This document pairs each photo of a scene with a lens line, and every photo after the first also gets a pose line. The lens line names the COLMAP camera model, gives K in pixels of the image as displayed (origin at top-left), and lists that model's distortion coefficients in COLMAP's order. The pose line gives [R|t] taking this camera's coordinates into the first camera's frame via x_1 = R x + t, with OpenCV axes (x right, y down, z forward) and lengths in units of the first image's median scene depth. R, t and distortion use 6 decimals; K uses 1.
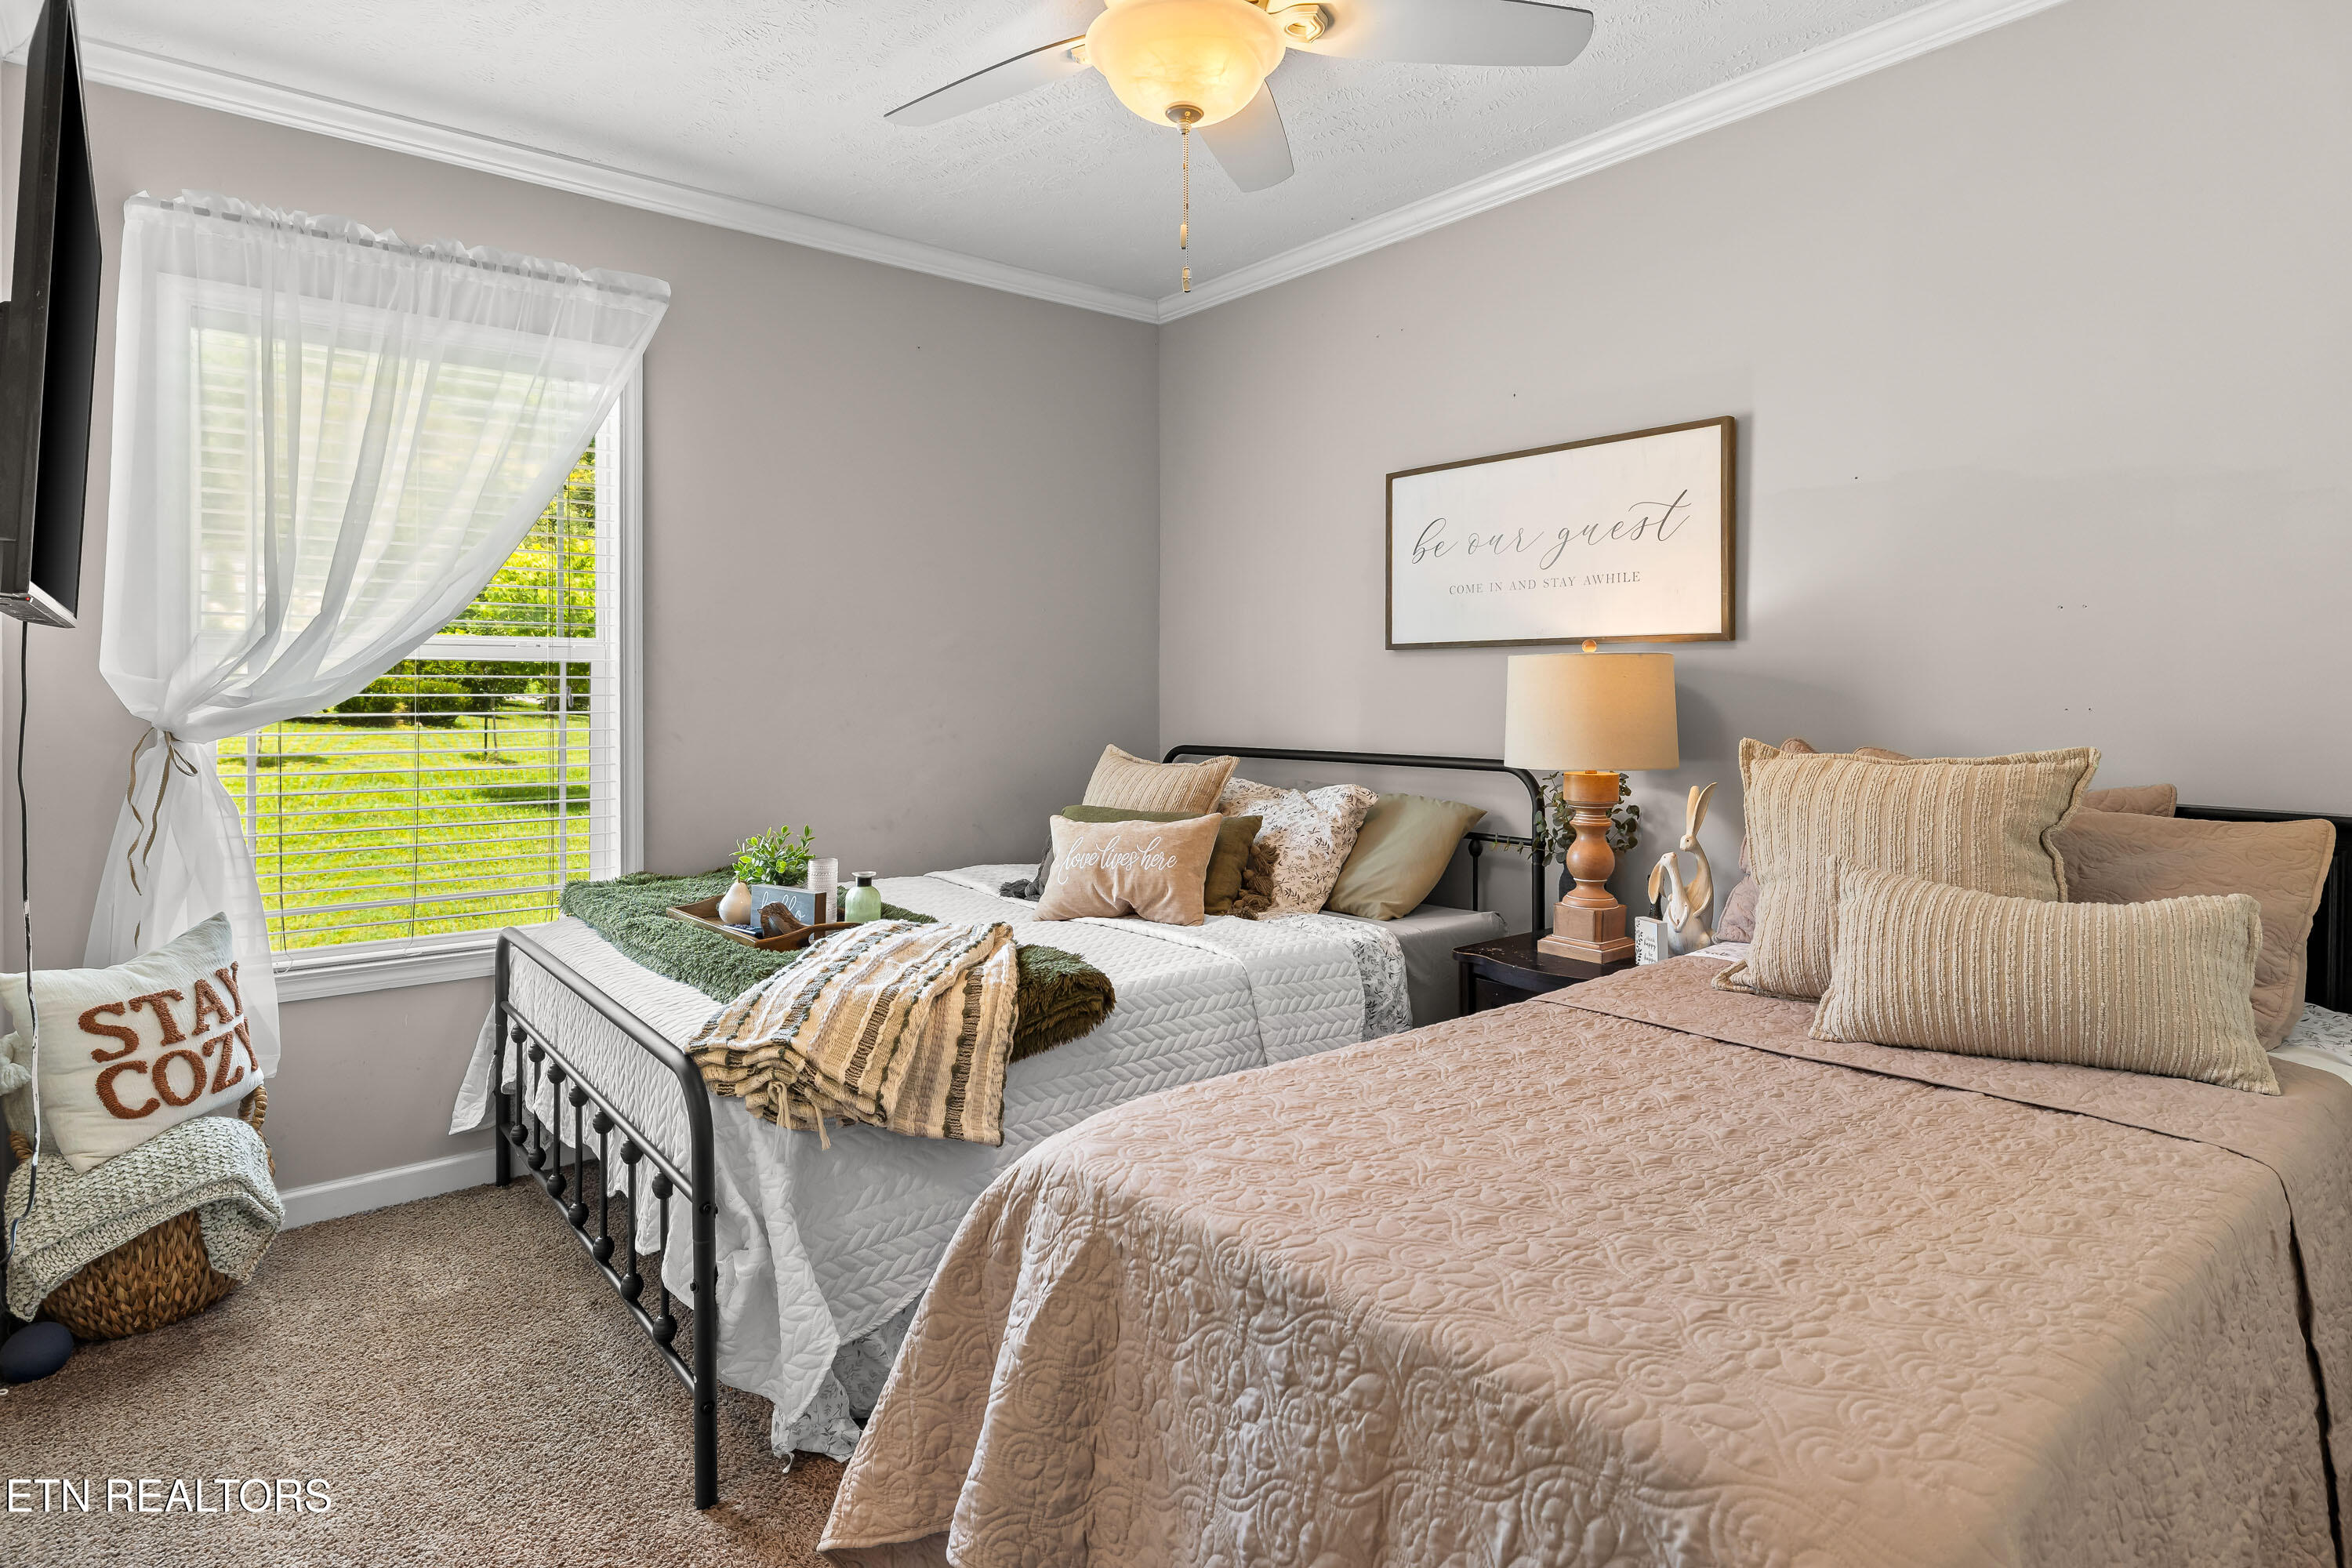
lens RADIAL K [[1301.8, 0, 1152.0], [0, 1301.8, 698.3], [0, 0, 1]] dist [-0.007795, 0.004745]
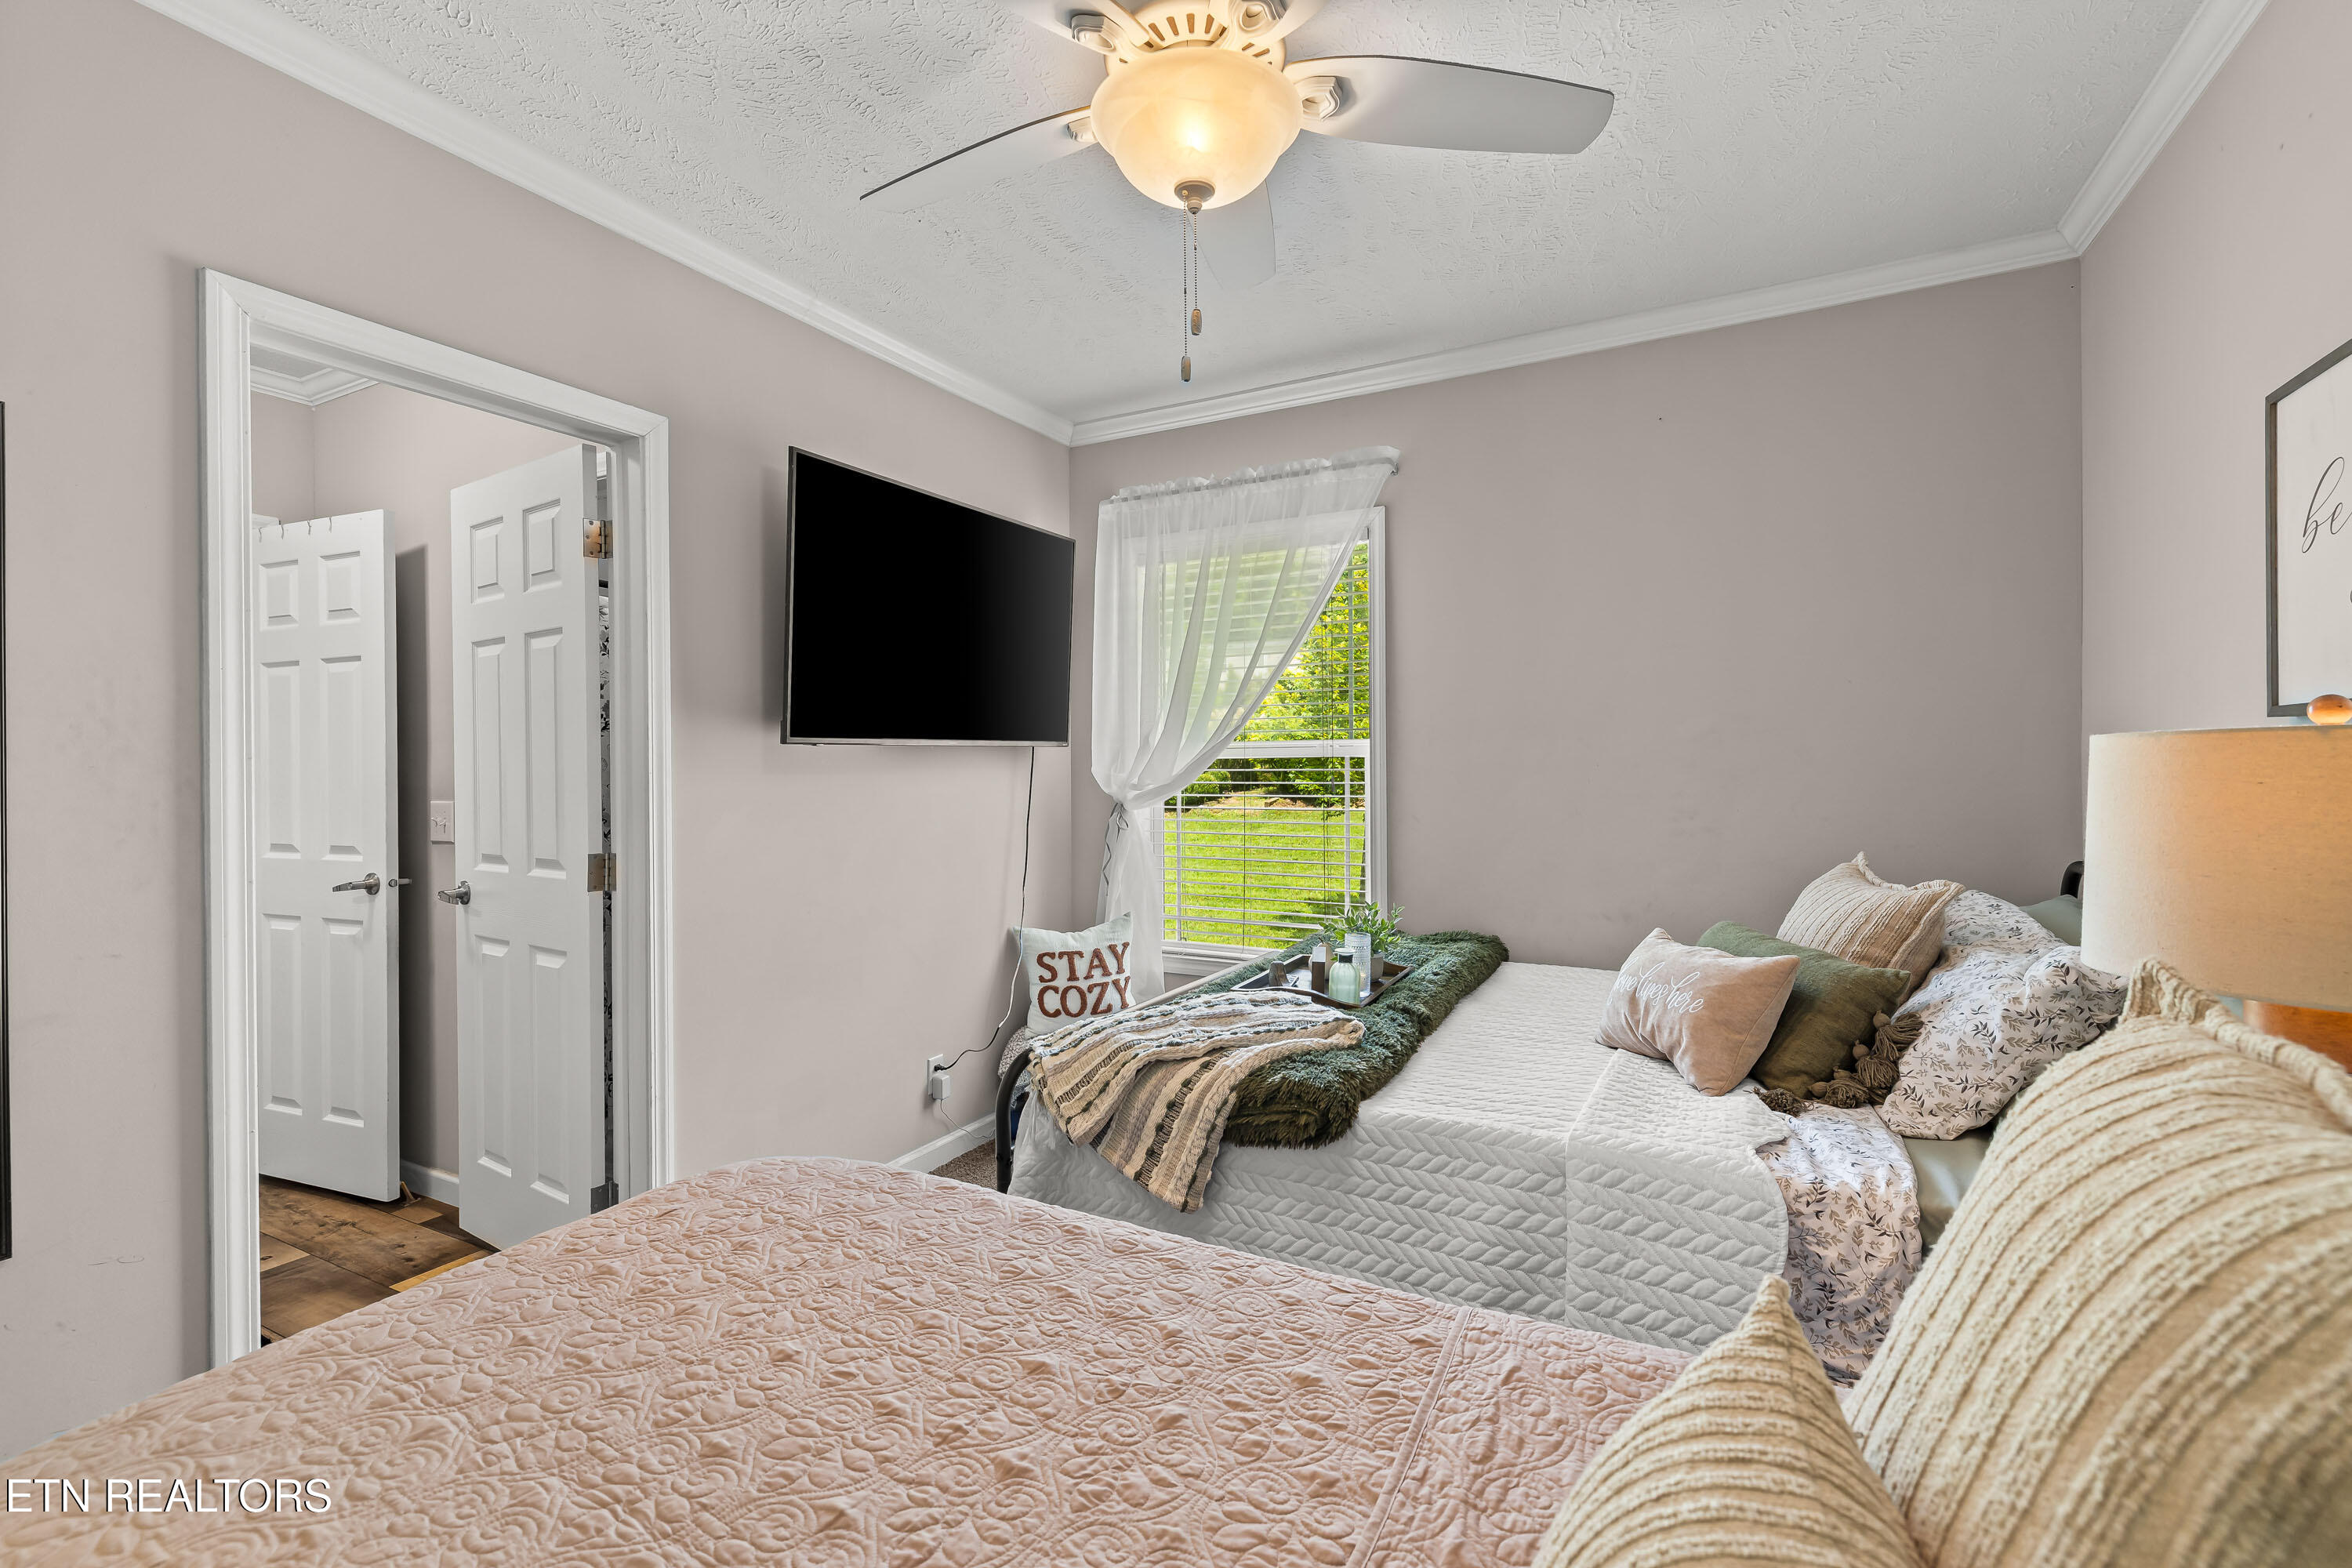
lens RADIAL K [[1051.1, 0, 1182.3], [0, 1051.1, 768.6], [0, 0, 1]] dist [0.005109, 0.000113]
pose [[0.368613, 0.000925, -0.929583, 0.588176], [0.002705, 0.999994, 0.002068, -0.024482], [0.929579, -0.003277, 0.368608, 0.566377]]
